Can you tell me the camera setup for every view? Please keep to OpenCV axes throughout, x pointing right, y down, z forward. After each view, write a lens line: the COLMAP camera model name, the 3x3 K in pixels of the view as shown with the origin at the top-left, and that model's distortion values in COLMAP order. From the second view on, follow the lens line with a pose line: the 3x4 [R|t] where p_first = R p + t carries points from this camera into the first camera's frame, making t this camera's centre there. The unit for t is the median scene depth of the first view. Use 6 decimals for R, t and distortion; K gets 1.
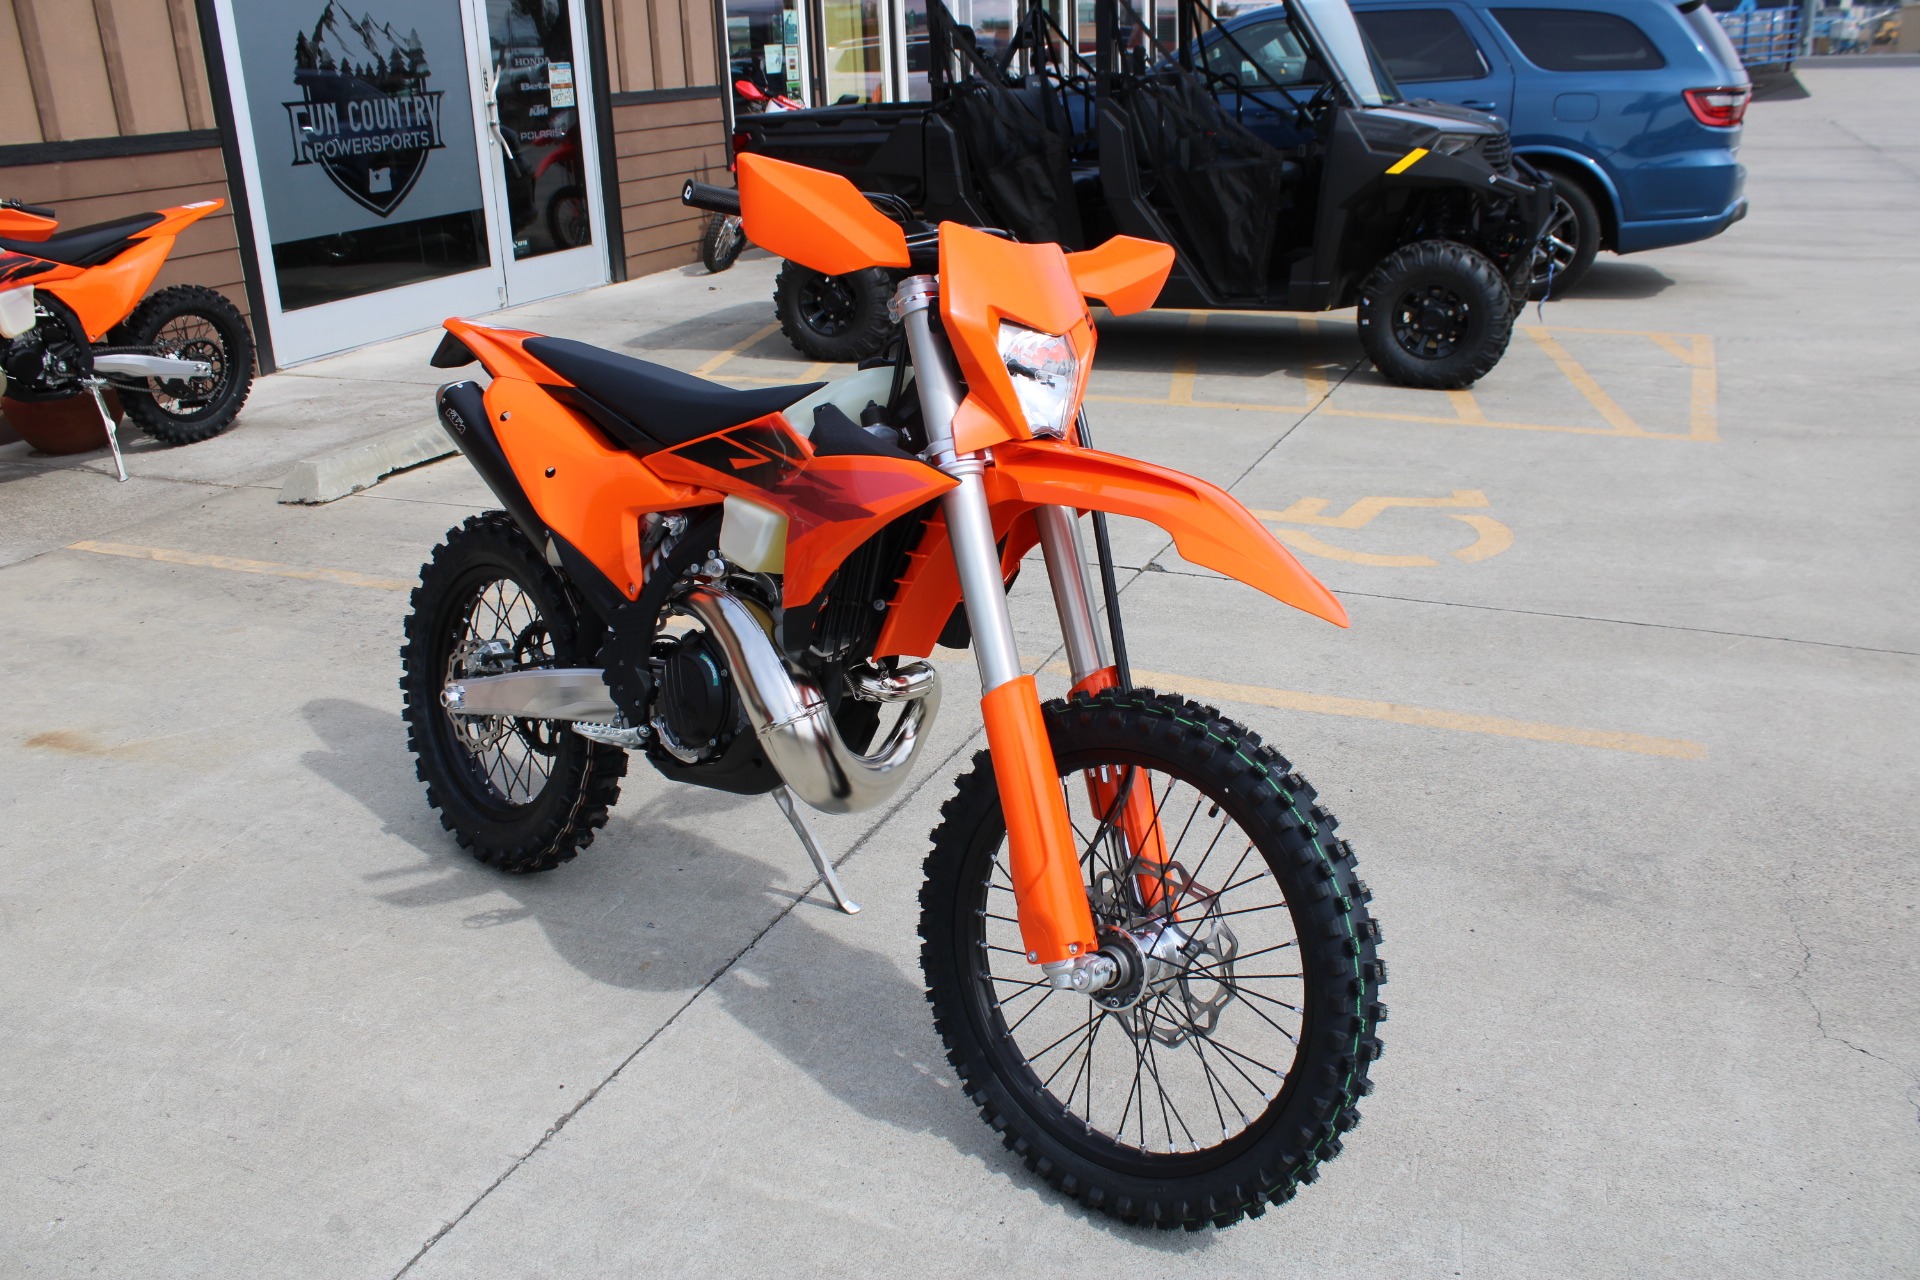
lens RADIAL K [[1602.6, 0, 967.9], [0, 1602.6, 628.3], [0, 0, 1]] dist [-0.166700, 0.149901]
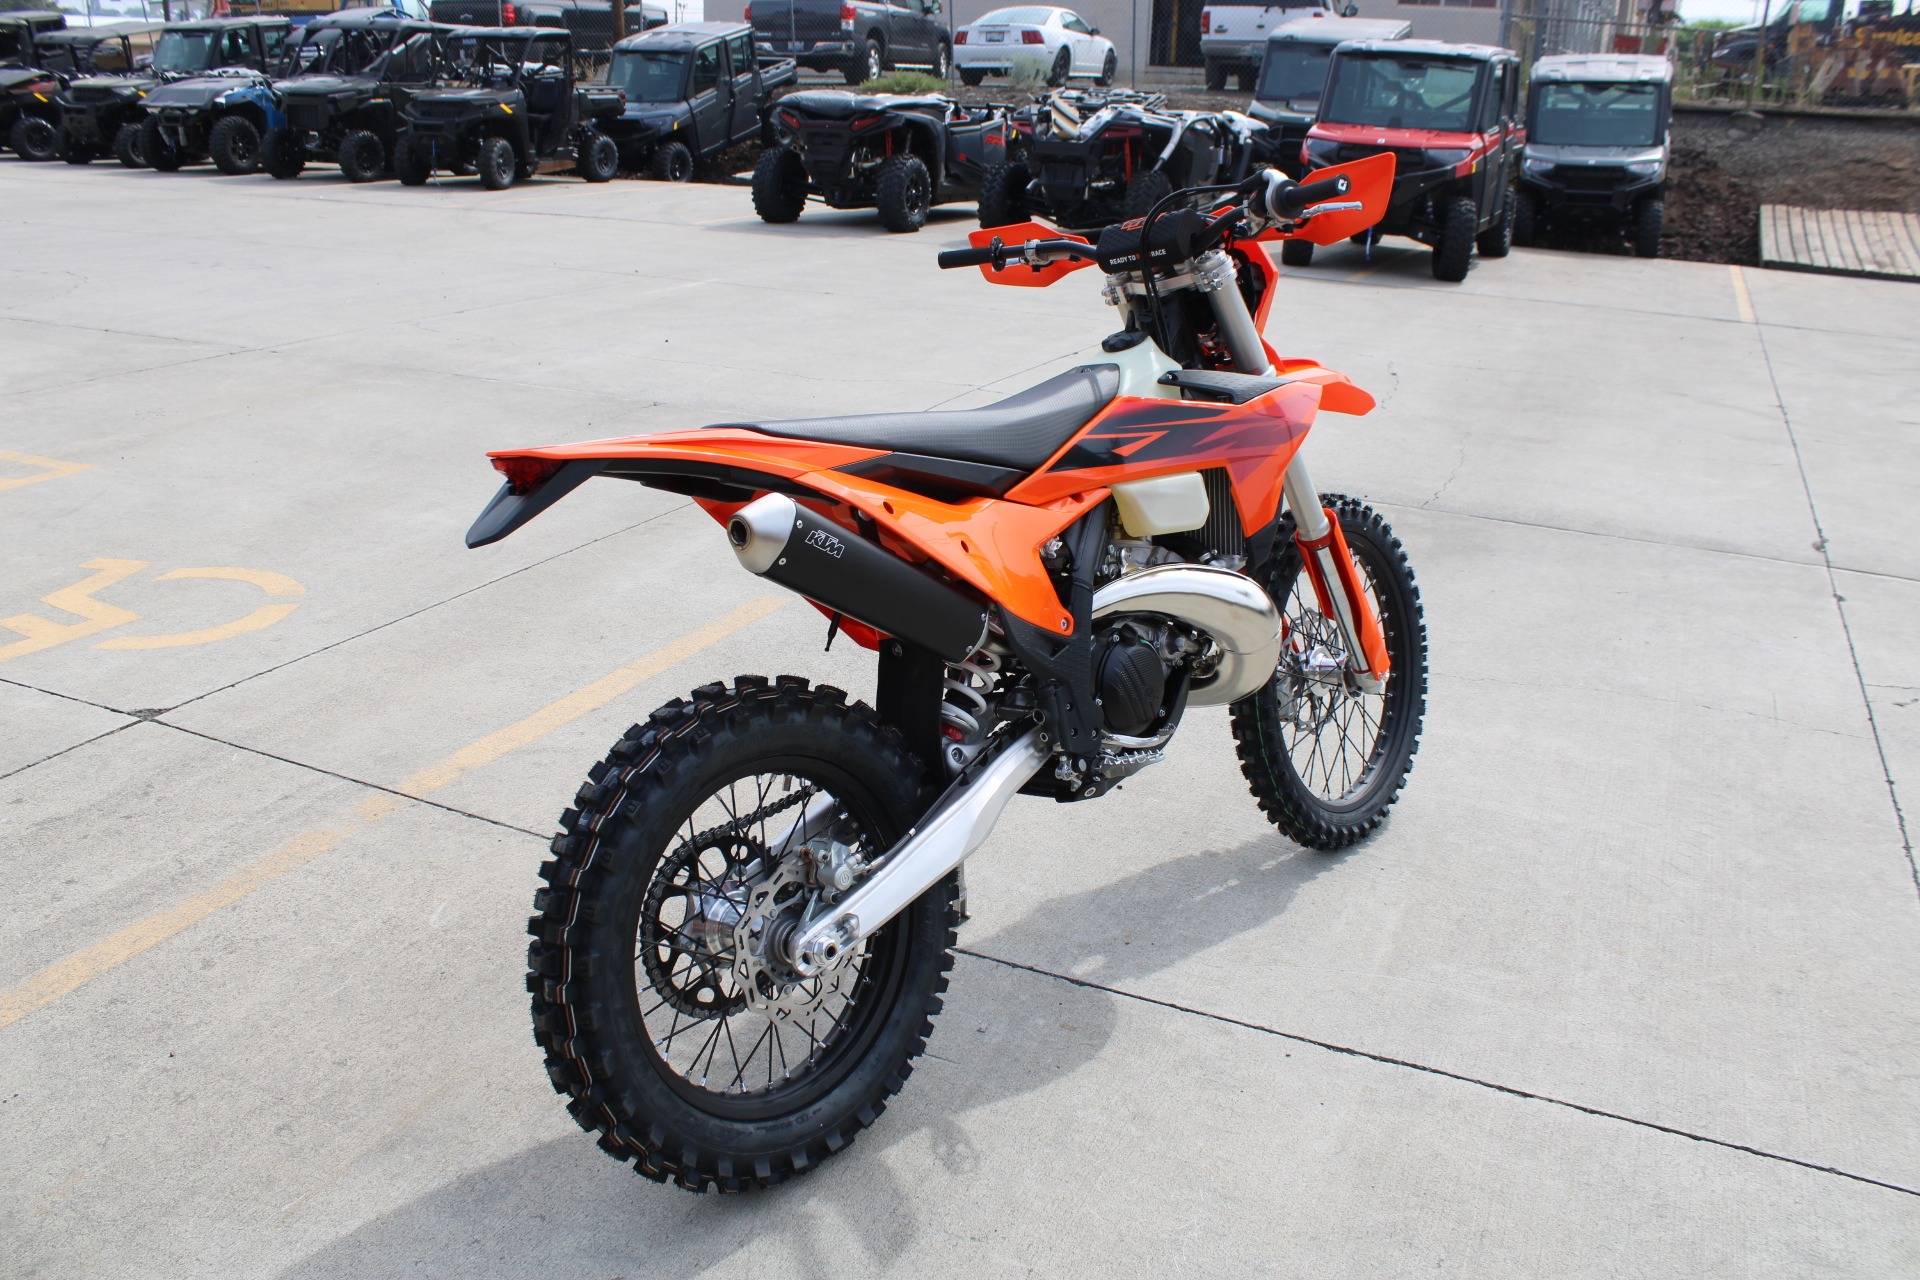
lens RADIAL K [[1602.6, 0, 967.9], [0, 1602.6, 628.3], [0, 0, 1]] dist [-0.166700, 0.149901]
pose [[0.010460, -0.296968, 0.954830, -0.414471], [0.310420, 0.908670, 0.279211, -0.113119], [-0.950542, 0.293478, 0.101690, 0.359039]]
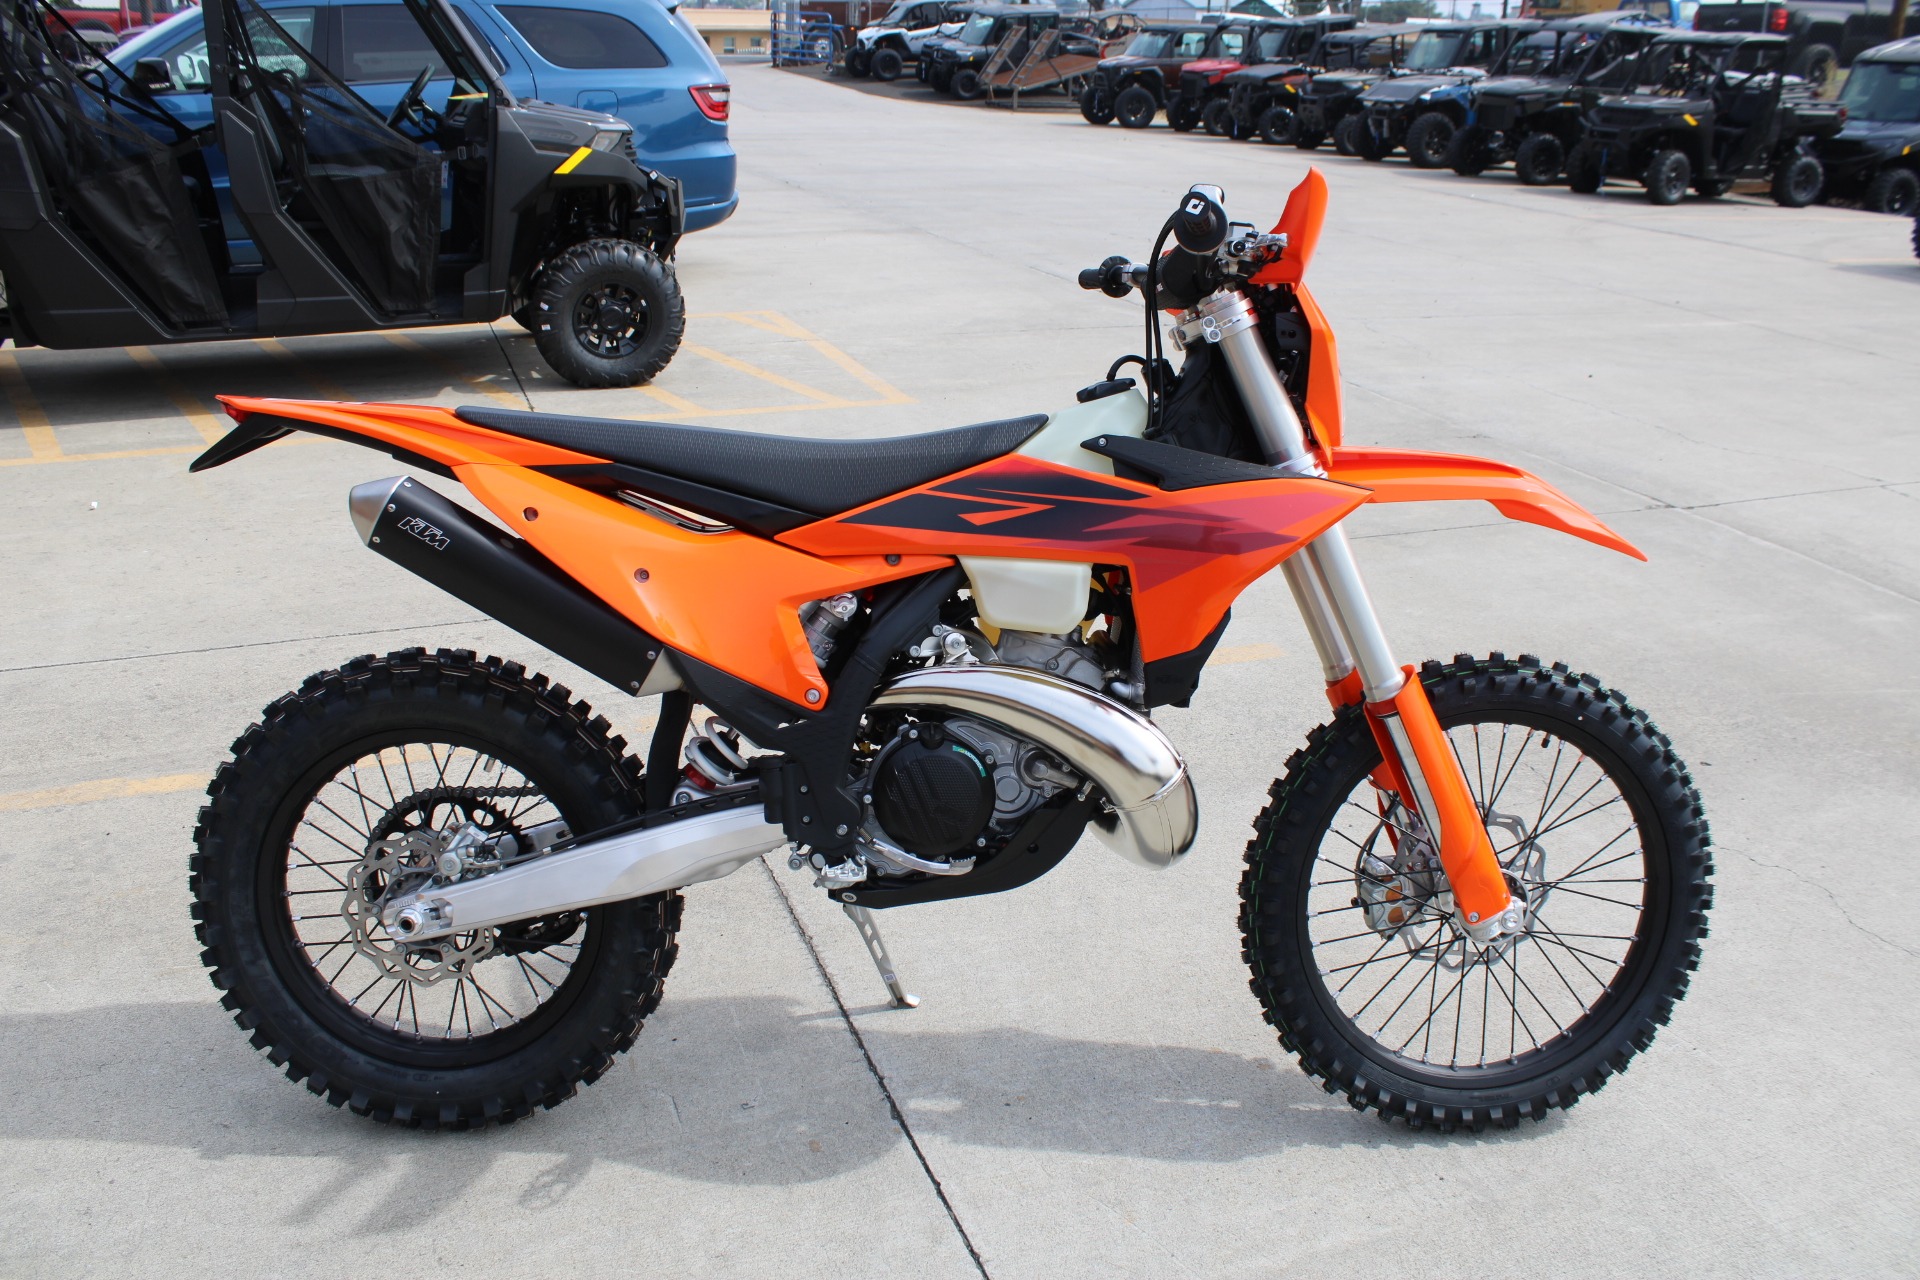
lens RADIAL K [[1602.6, 0, 967.9], [0, 1602.6, 628.3], [0, 0, 1]] dist [-0.166700, 0.149901]
pose [[0.710131, -0.197379, 0.675837, -0.261803], [0.195691, 0.977411, 0.079833, -0.040450], [-0.676328, 0.075564, 0.732715, 0.129911]]
